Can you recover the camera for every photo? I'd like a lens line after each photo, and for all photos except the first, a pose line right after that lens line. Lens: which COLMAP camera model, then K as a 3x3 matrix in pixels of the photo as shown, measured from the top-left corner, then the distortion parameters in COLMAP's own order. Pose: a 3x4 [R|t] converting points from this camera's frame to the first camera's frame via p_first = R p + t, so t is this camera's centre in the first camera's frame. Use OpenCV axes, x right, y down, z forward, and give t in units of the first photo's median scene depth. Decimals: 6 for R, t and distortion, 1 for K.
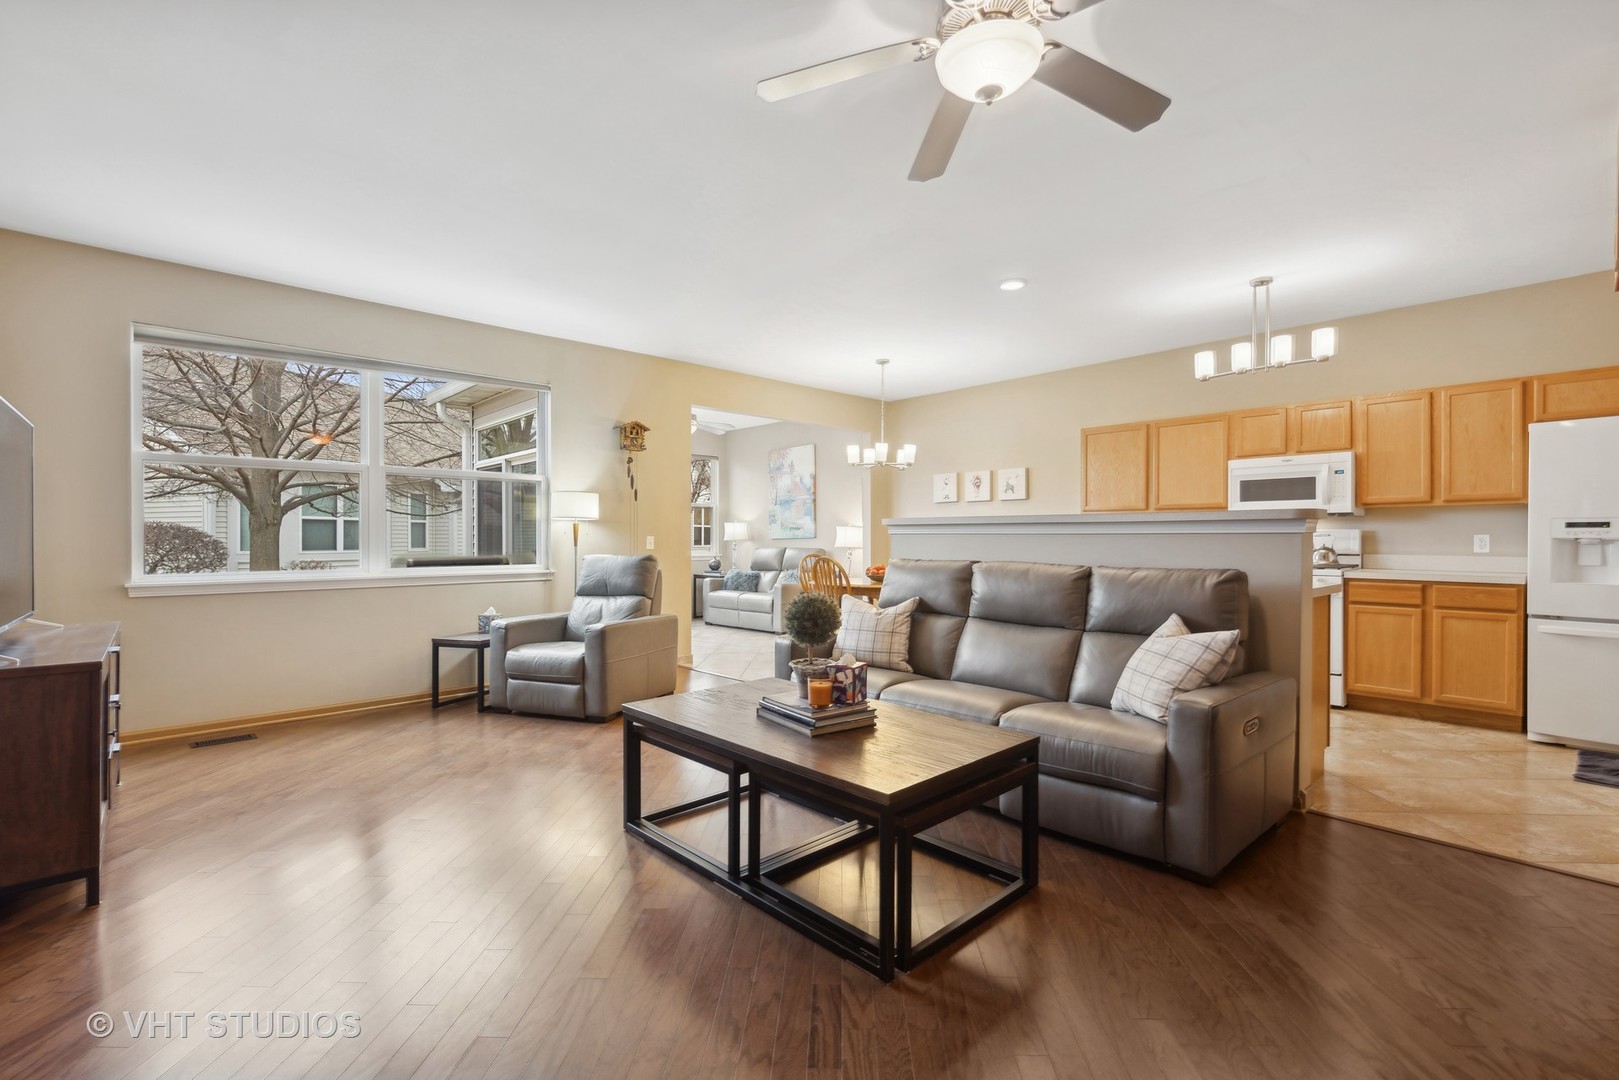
lens RADIAL K [[707.0, 0, 819.8], [0, 707.0, 537.4], [0, 0, 1]] dist [0.003255, 0.000457]
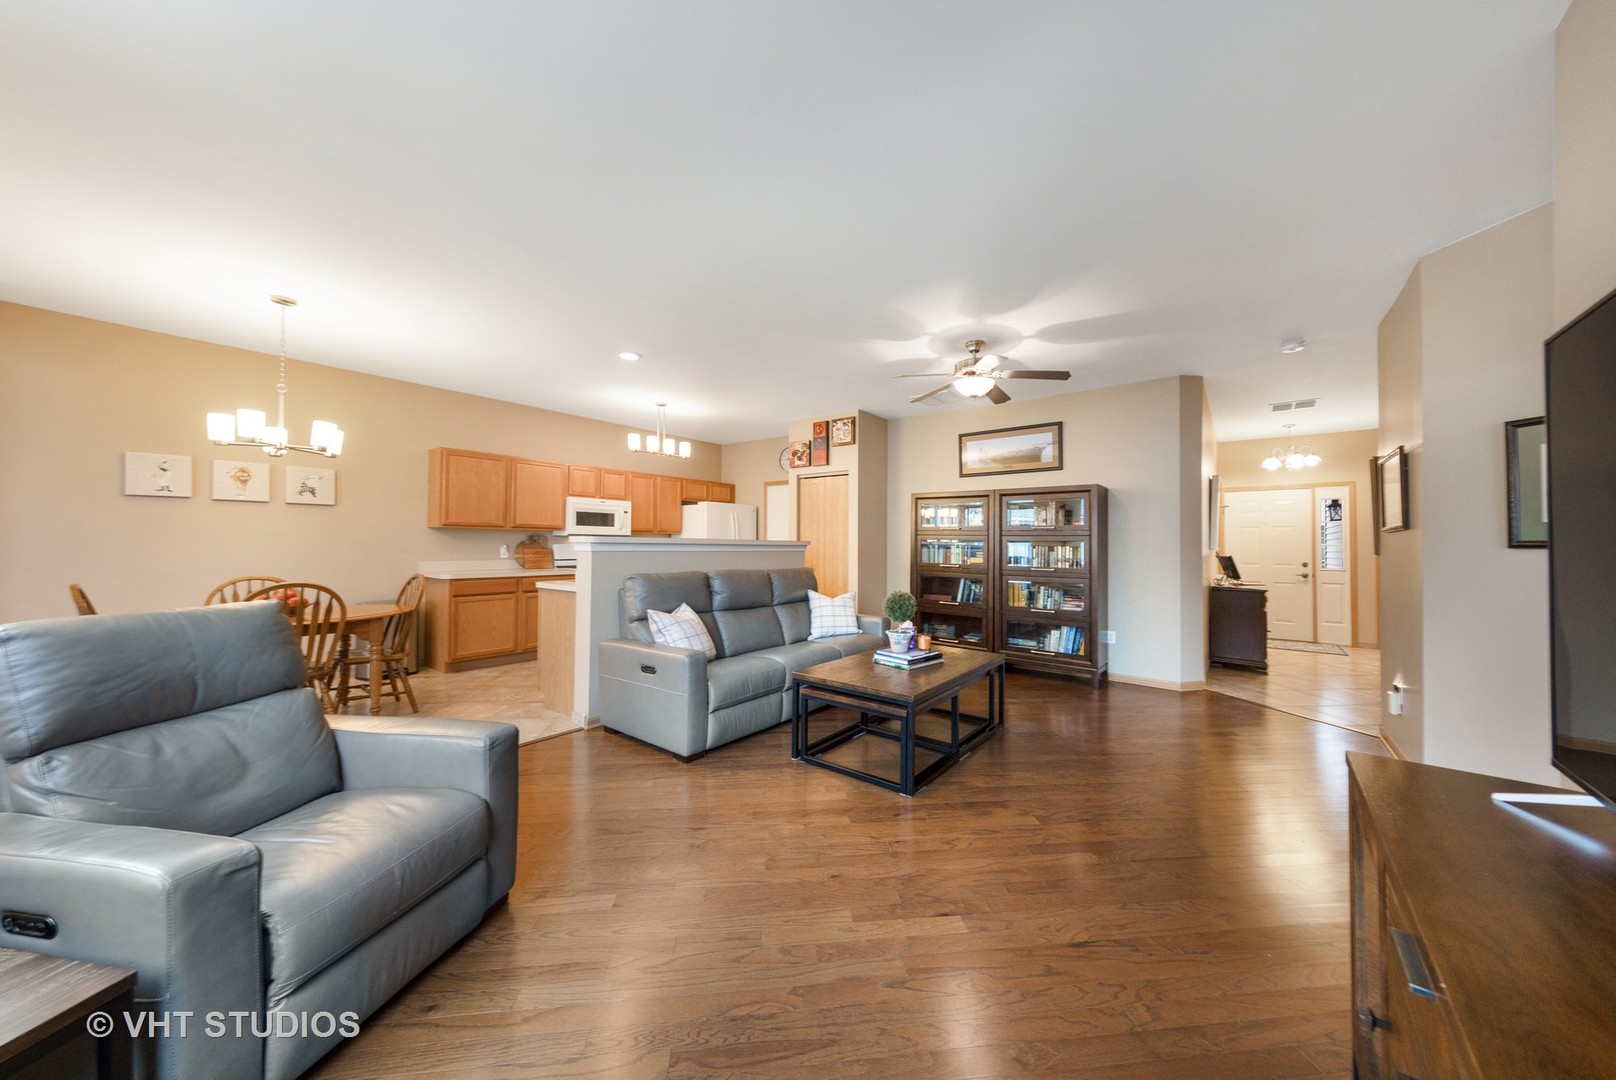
lens RADIAL K [[553.3, 0, 827.7], [0, 553.3, 540.1], [0, 0, 1]] dist [0.006334, -0.000397]
pose [[-0.150688, 0.006103, 0.988563, -0.408701], [-0.011733, 0.999899, -0.007962, -0.010288], [-0.988512, -0.012798, -0.150601, 0.410482]]
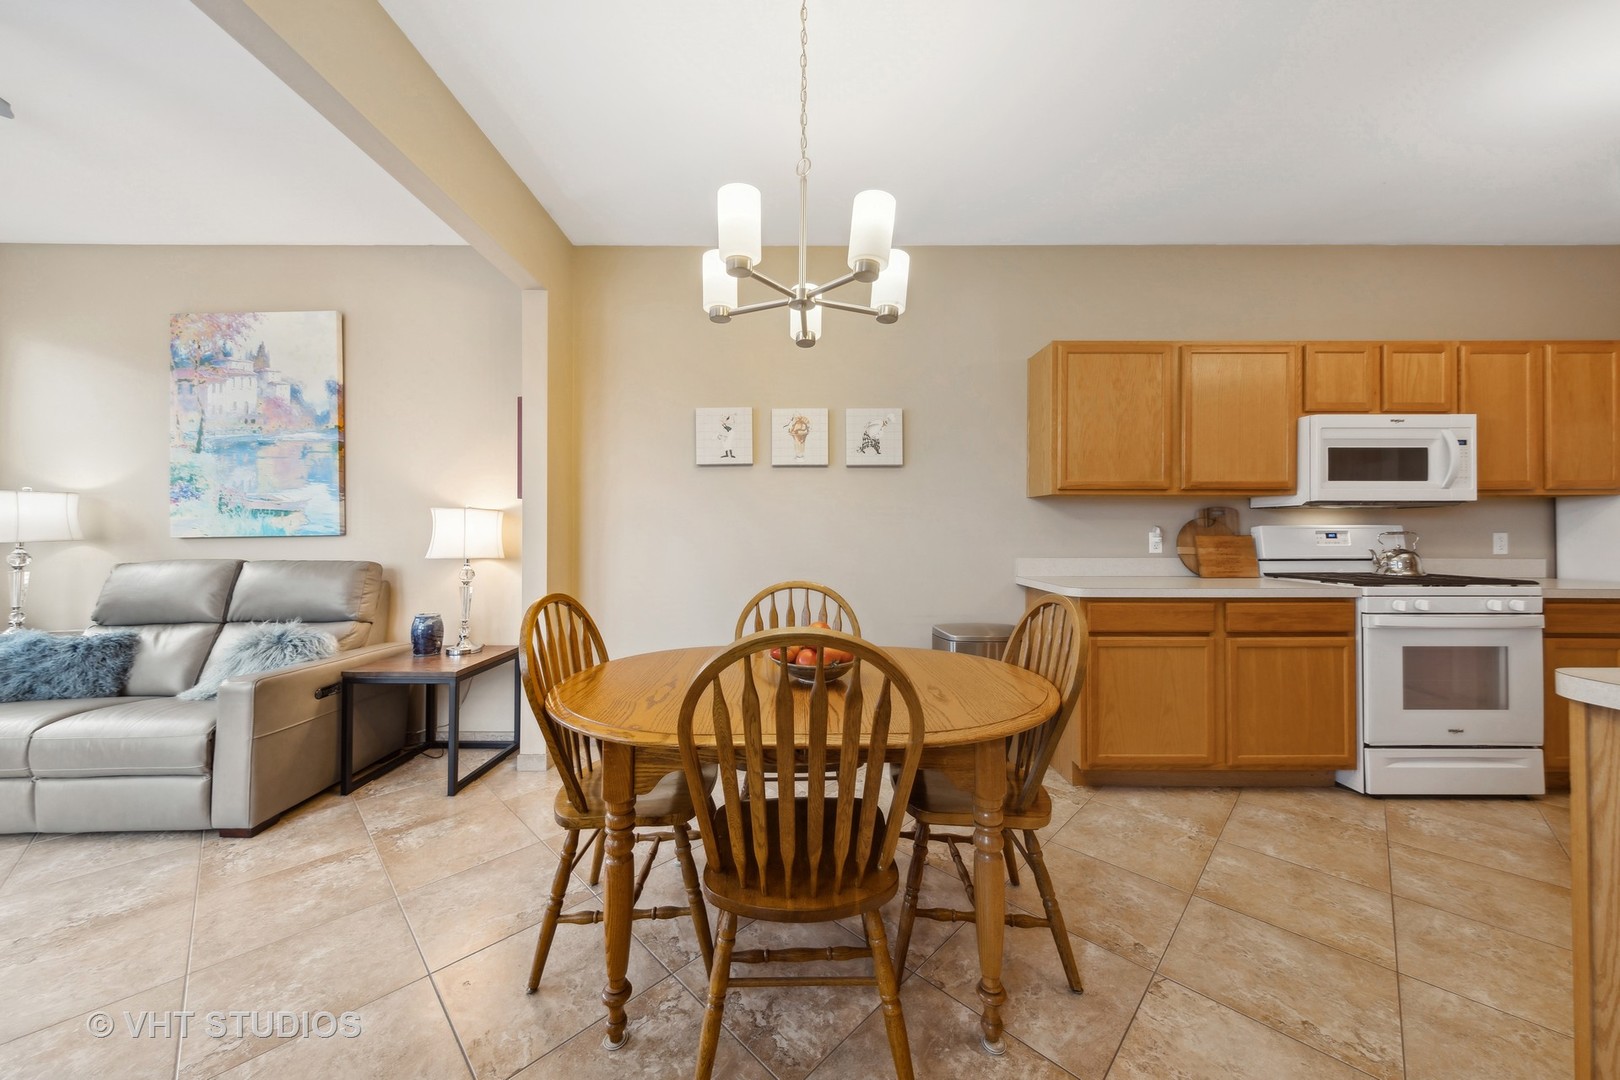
lens RADIAL K [[554.7, 0, 803.2], [0, 554.7, 532.9], [0, 0, 1]] dist [0.006334, -0.000397]
pose [[0.690593, -0.000778, 0.723243, -0.063454], [-0.001547, 0.999996, 0.002553, -0.002300], [-0.723242, -0.002882, 0.690588, 0.629522]]
